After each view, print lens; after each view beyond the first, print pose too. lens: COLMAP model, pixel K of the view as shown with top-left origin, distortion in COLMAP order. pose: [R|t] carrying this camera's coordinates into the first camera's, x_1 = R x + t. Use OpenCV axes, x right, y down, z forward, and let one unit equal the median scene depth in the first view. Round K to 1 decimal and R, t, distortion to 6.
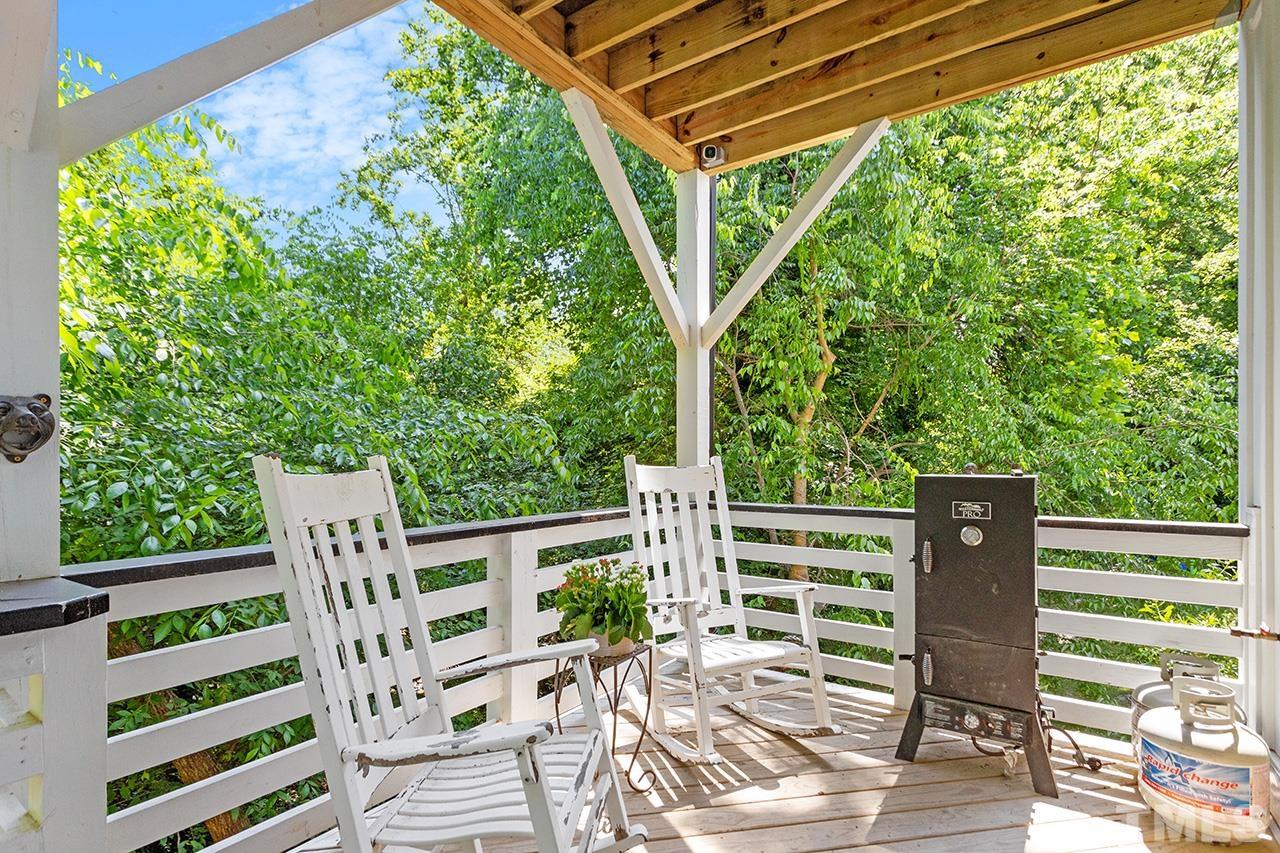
lens RADIAL K [[607.5, 0, 656.3], [0, 607.5, 457.6], [0, 0, 1]] dist [0.004883, 0.000860]
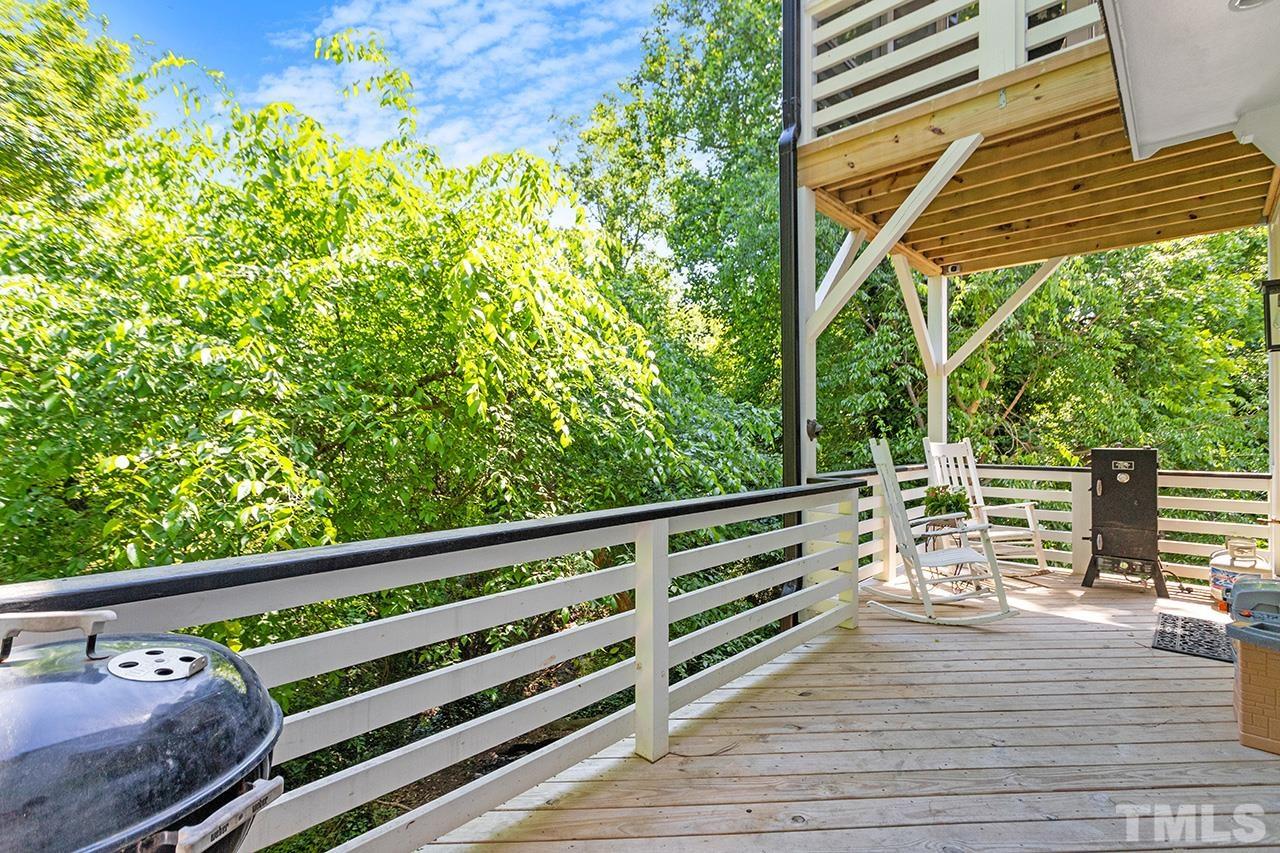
lens RADIAL K [[607.5, 0, 639.7], [0, 607.5, 429.8], [0, 0, 1]] dist [0.004883, 0.000860]
pose [[0.991194, 0.001966, -0.132403, -0.710940], [-0.002844, 0.999975, -0.006447, -0.014001], [0.132387, 0.006767, 0.991175, -1.082192]]
